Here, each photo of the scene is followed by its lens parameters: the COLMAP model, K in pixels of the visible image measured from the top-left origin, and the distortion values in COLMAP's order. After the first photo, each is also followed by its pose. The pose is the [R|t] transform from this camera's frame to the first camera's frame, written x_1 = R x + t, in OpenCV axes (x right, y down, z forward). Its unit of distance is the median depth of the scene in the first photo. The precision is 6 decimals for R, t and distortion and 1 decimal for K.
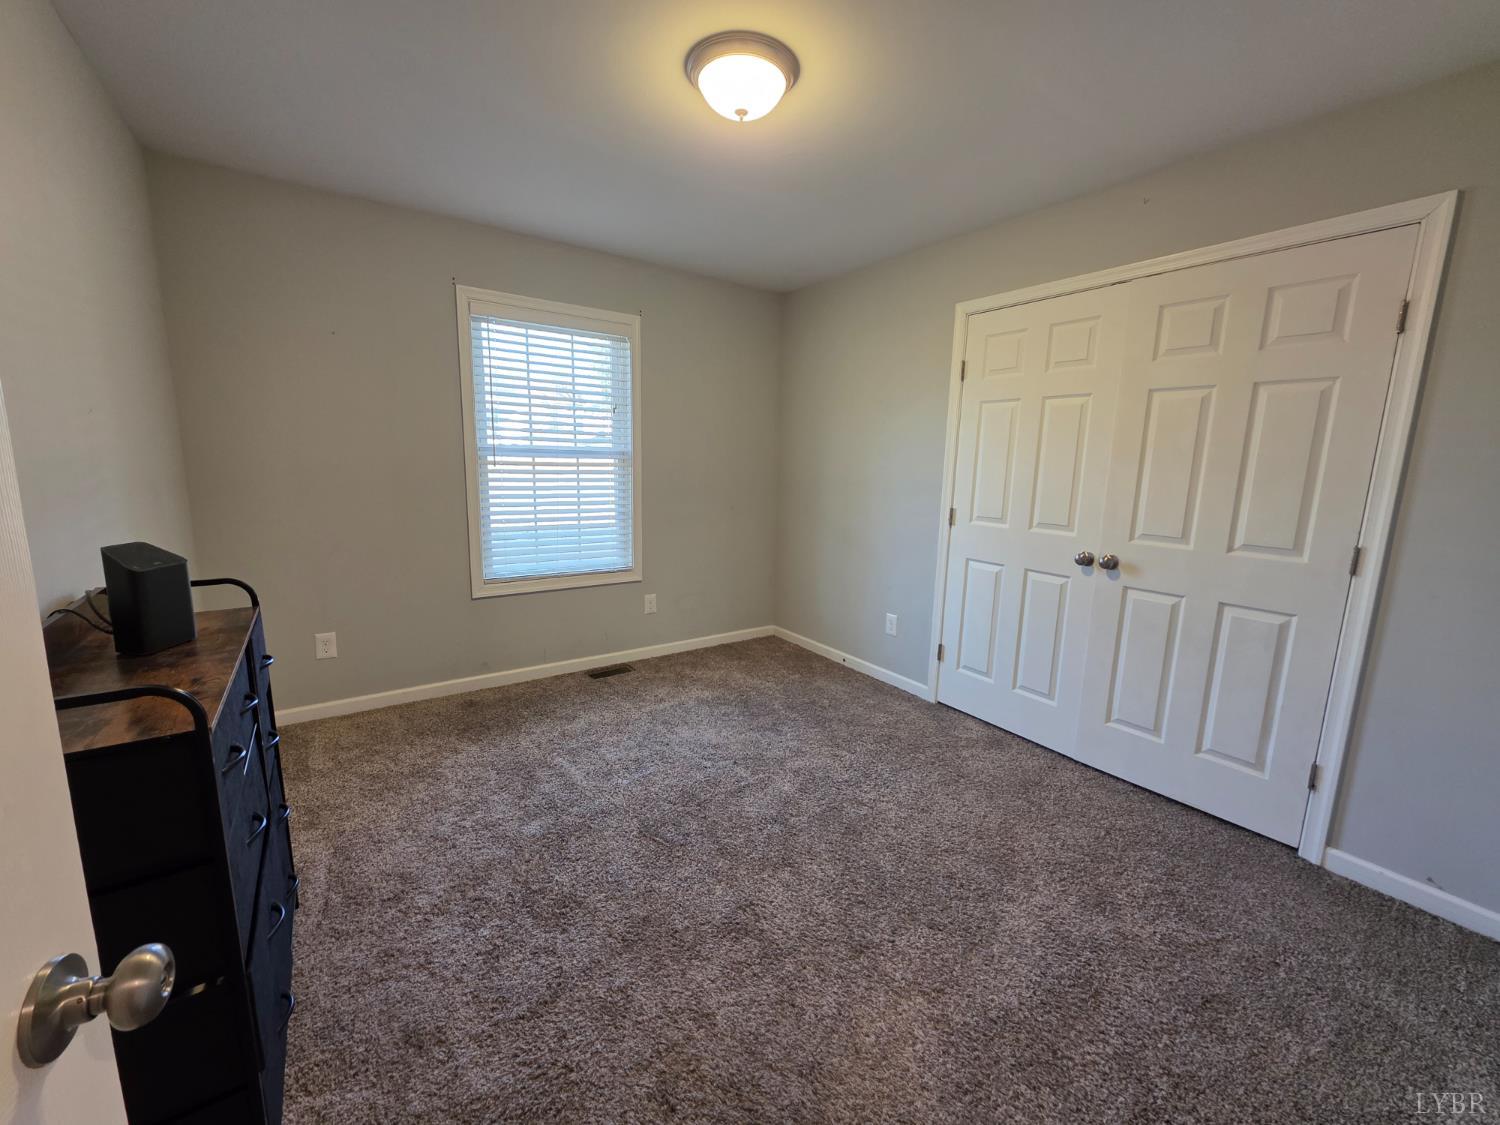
lens RADIAL K [[598.5, 0, 746.7], [0, 598.5, 557.8], [0, 0, 1]] dist [0.000007, 0.000574]
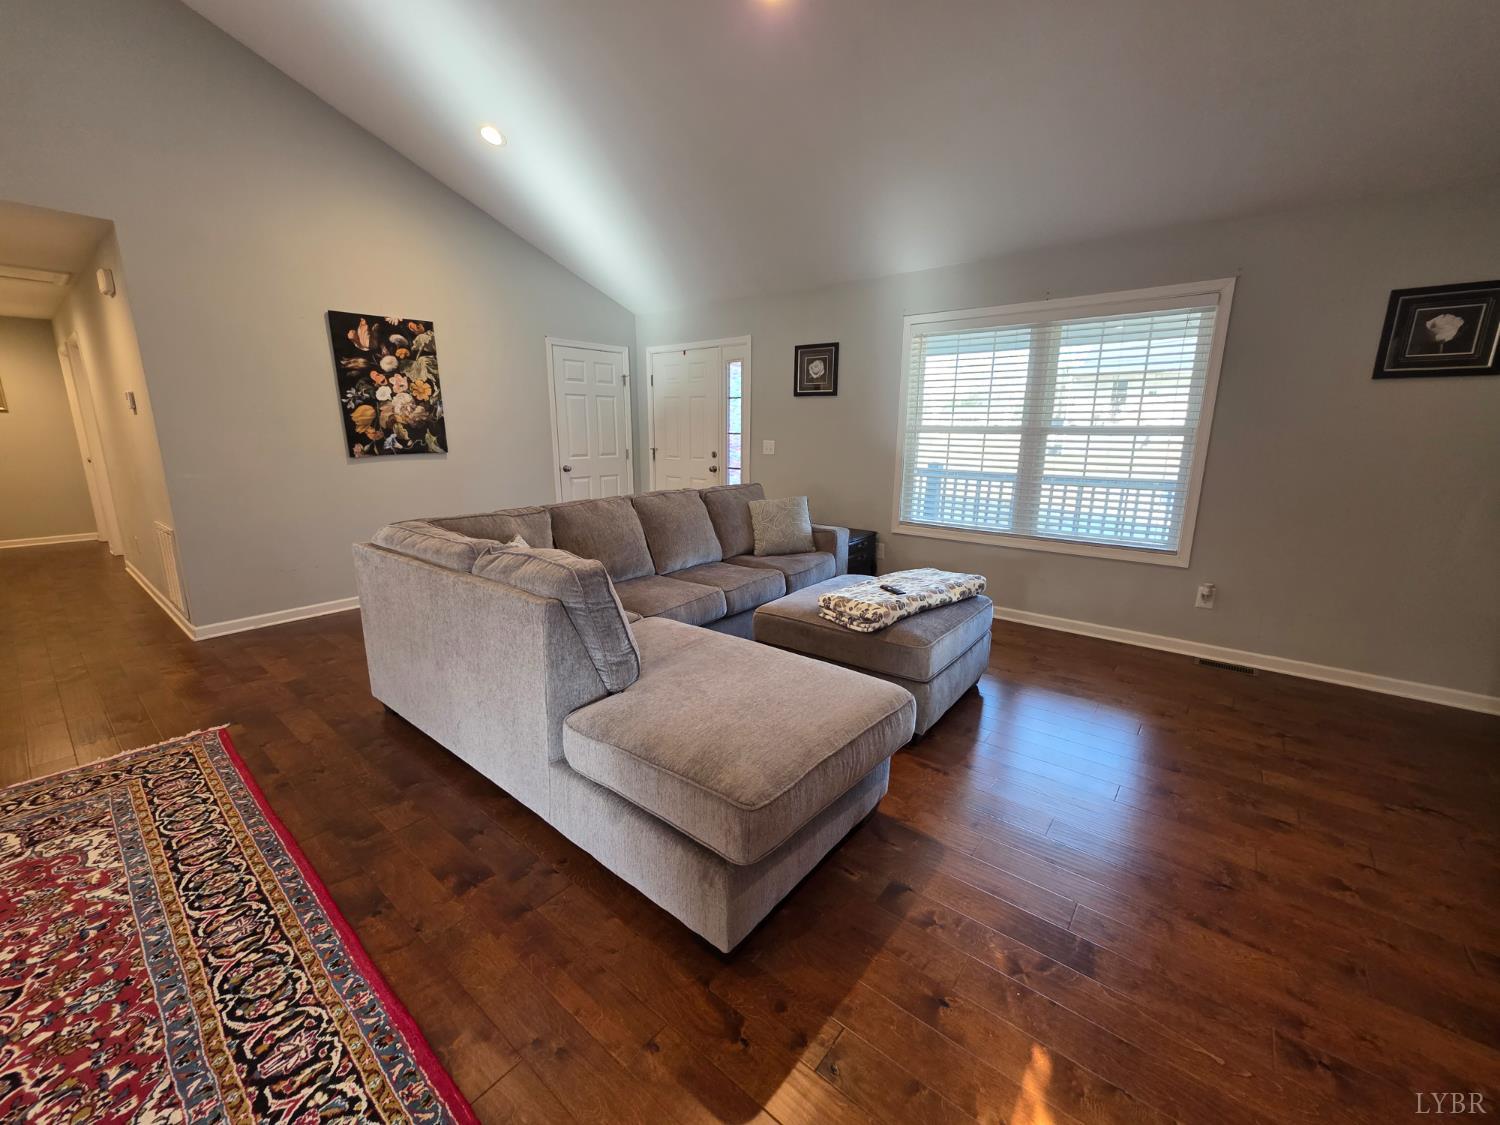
lens RADIAL K [[601.0, 0, 749.9], [0, 601.0, 558.8], [0, 0, 1]] dist [0.001927, 0.000377]
pose [[0.265526, 0.181346, -0.946895, 0.558150], [-0.155400, 0.977358, 0.143603, -0.003508], [0.951497, 0.109017, 0.287695, 0.077596]]
